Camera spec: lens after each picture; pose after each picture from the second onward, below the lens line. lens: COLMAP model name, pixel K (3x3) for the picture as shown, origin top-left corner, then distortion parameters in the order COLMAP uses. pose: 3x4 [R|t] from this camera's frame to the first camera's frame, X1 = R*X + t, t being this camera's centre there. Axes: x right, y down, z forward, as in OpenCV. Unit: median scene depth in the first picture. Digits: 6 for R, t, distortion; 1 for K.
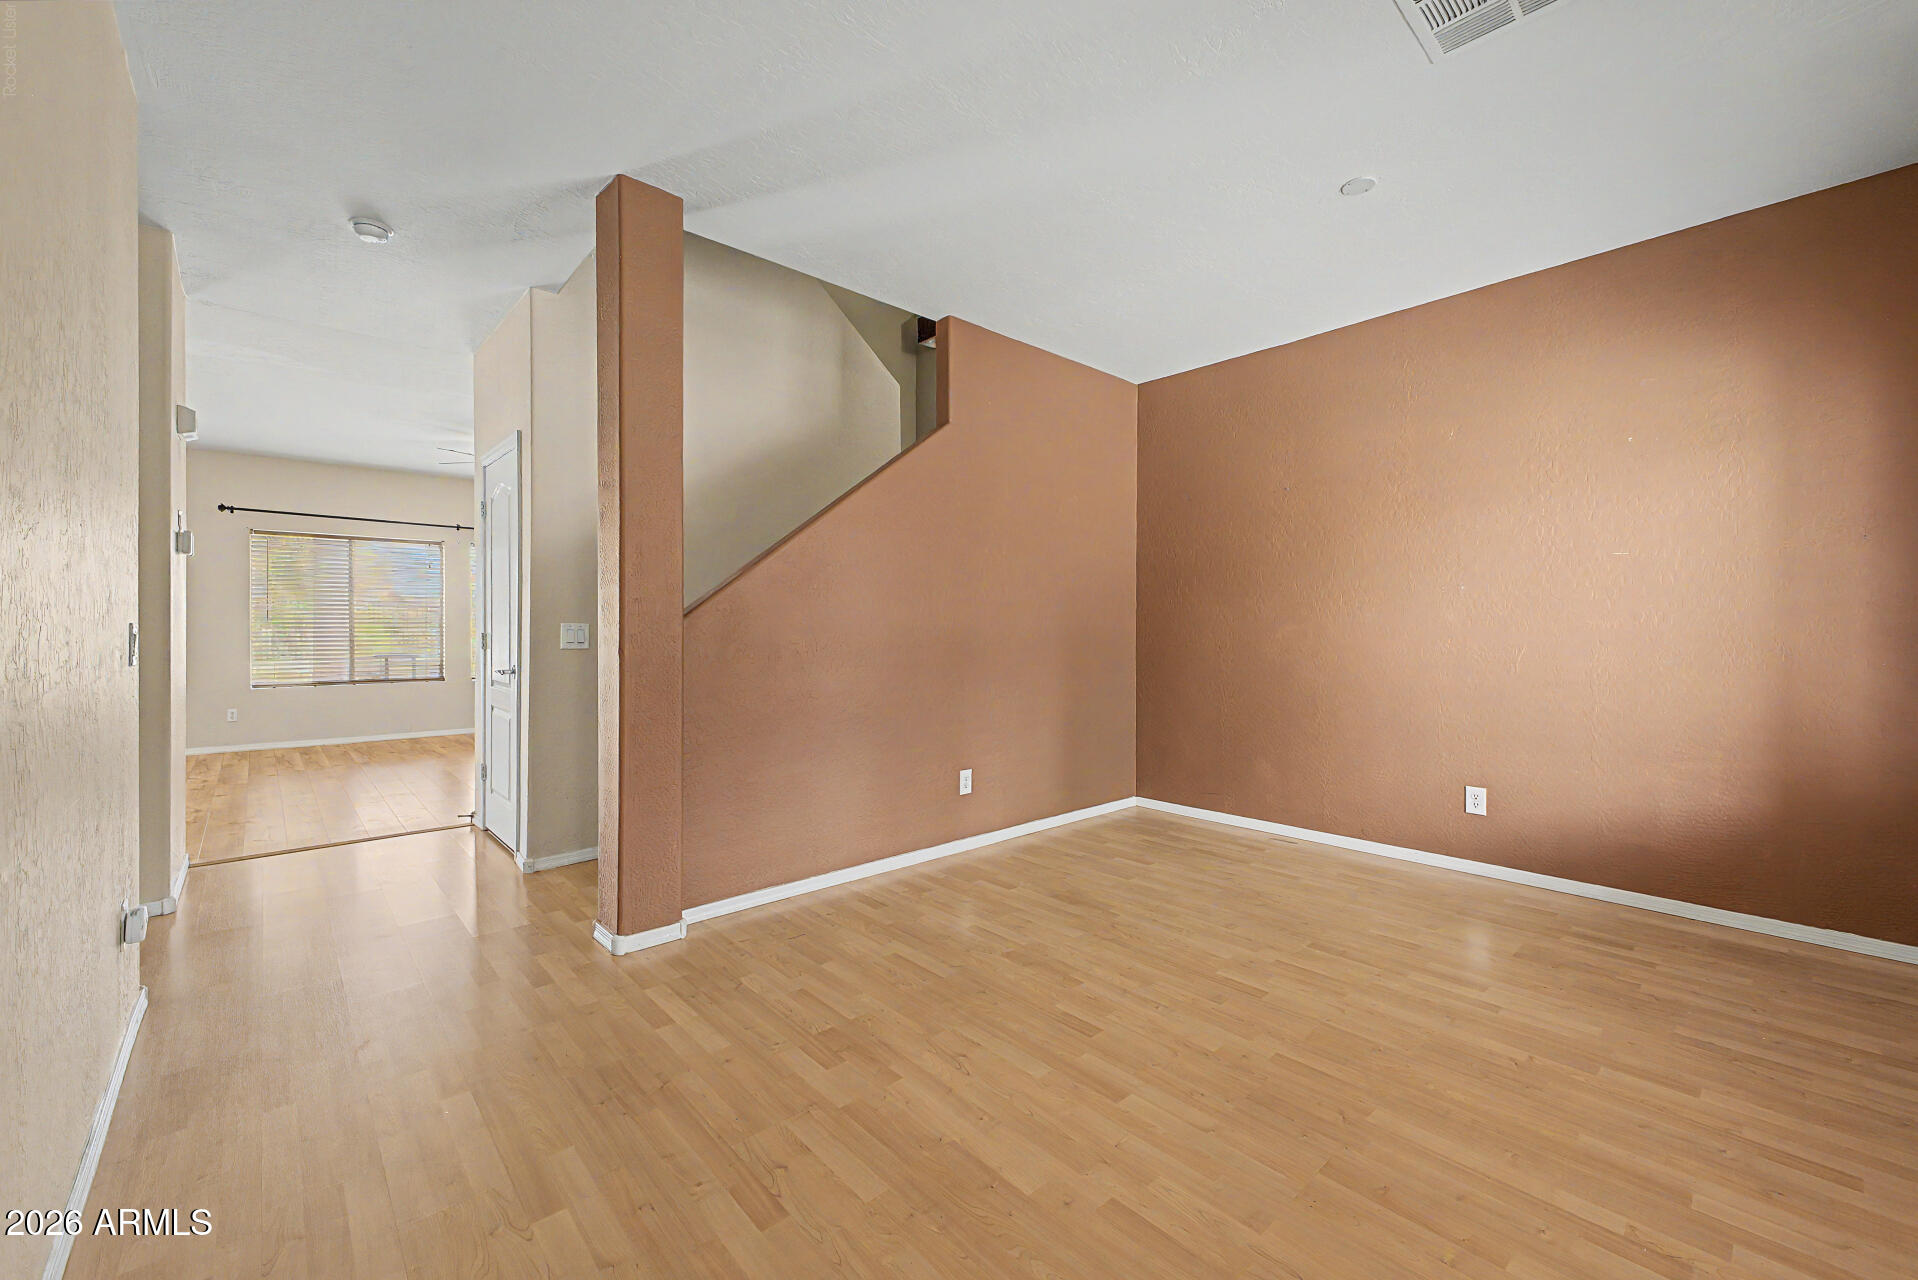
lens RADIAL K [[764.8, 0, 962.3], [0, 764.8, 631.2], [0, 0, 1]] dist [0.000852, -0.000061]
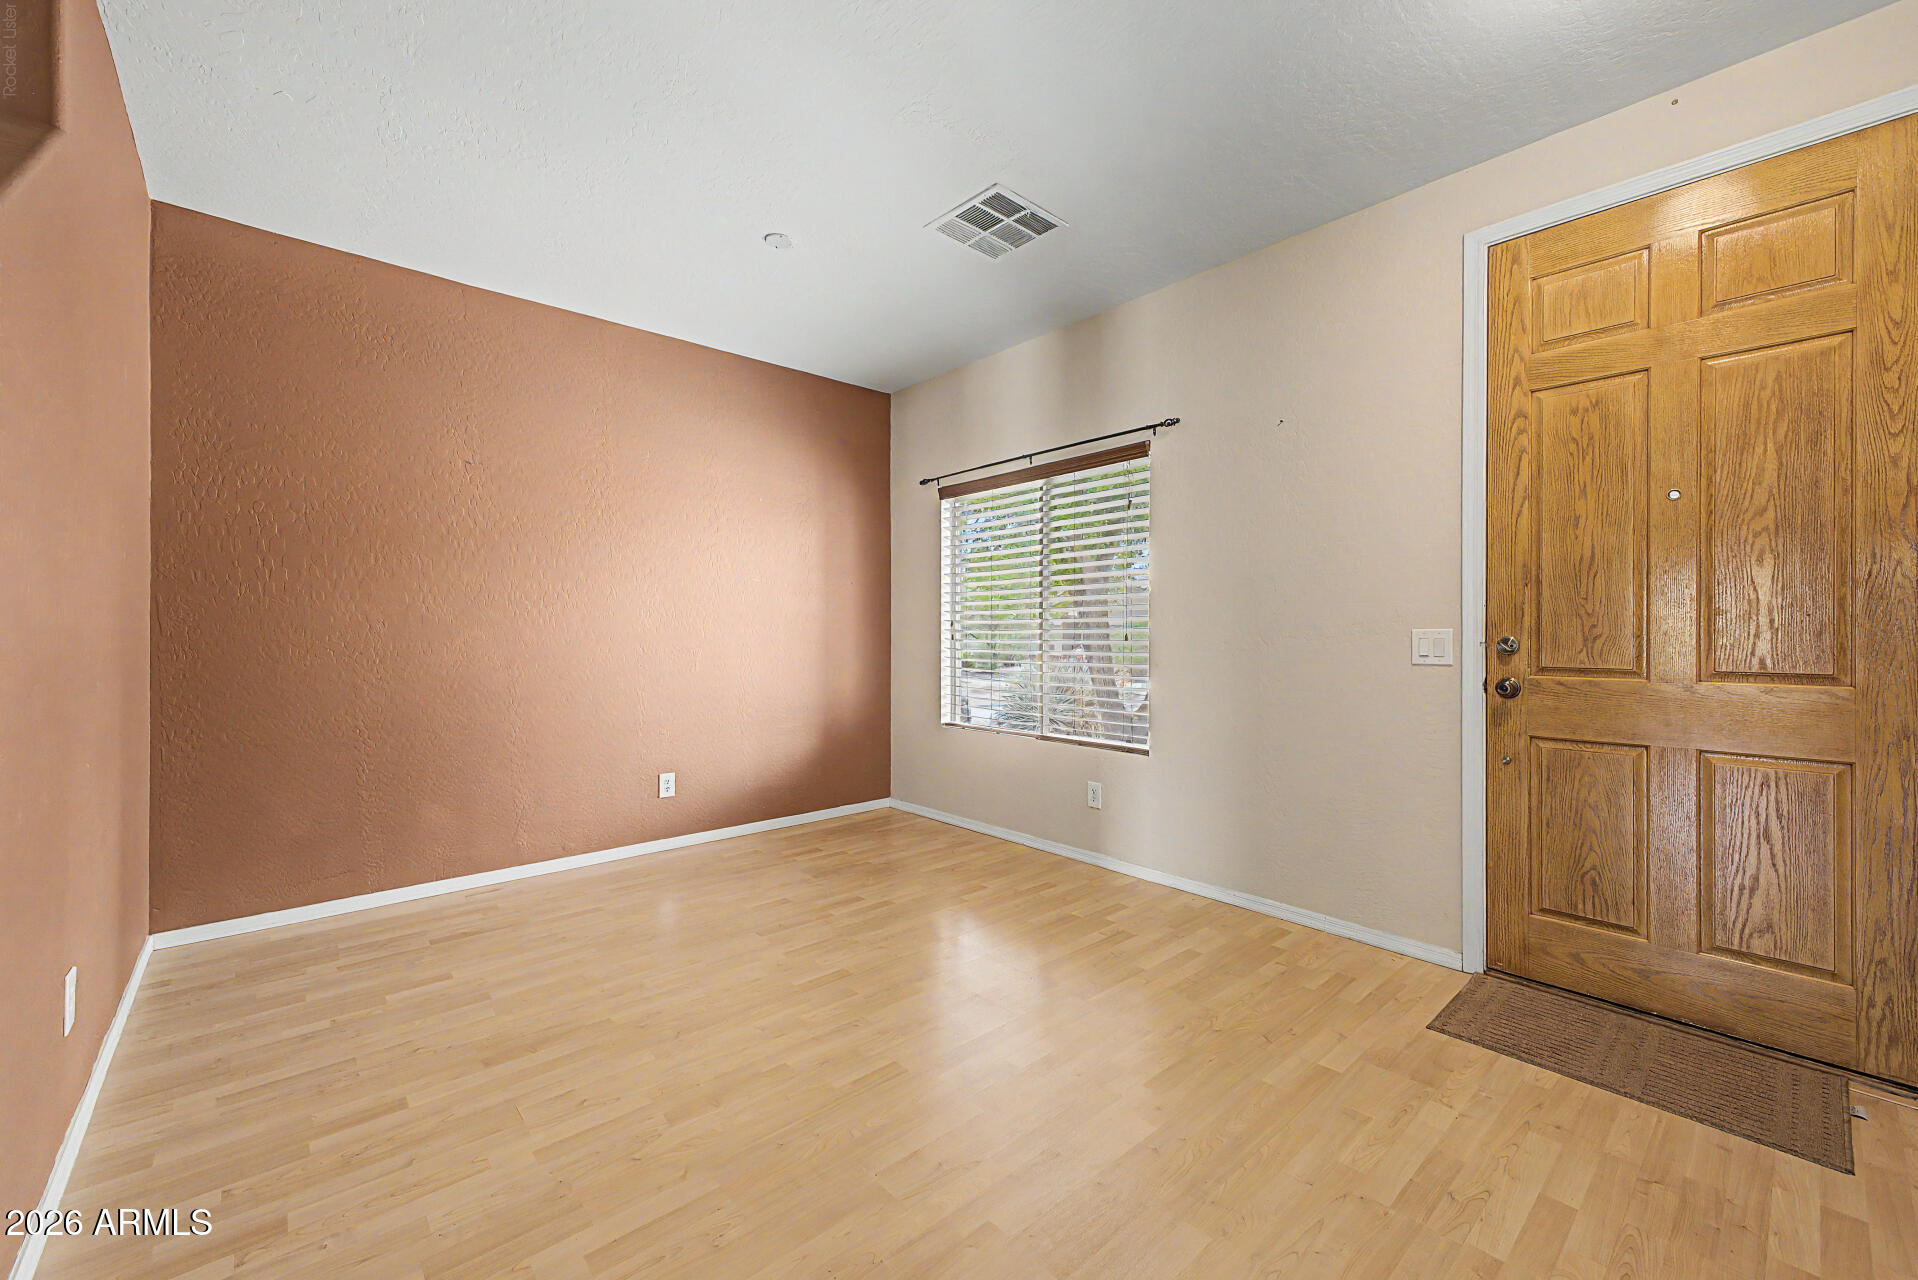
lens RADIAL K [[764.8, 0, 962.3], [0, 764.8, 631.2], [0, 0, 1]] dist [0.000852, -0.000061]
pose [[0.001881, -0.001071, 0.999998, -0.511312], [0.005839, 0.999982, 0.001060, -0.005079], [-0.999981, 0.005837, 0.001888, 0.618960]]
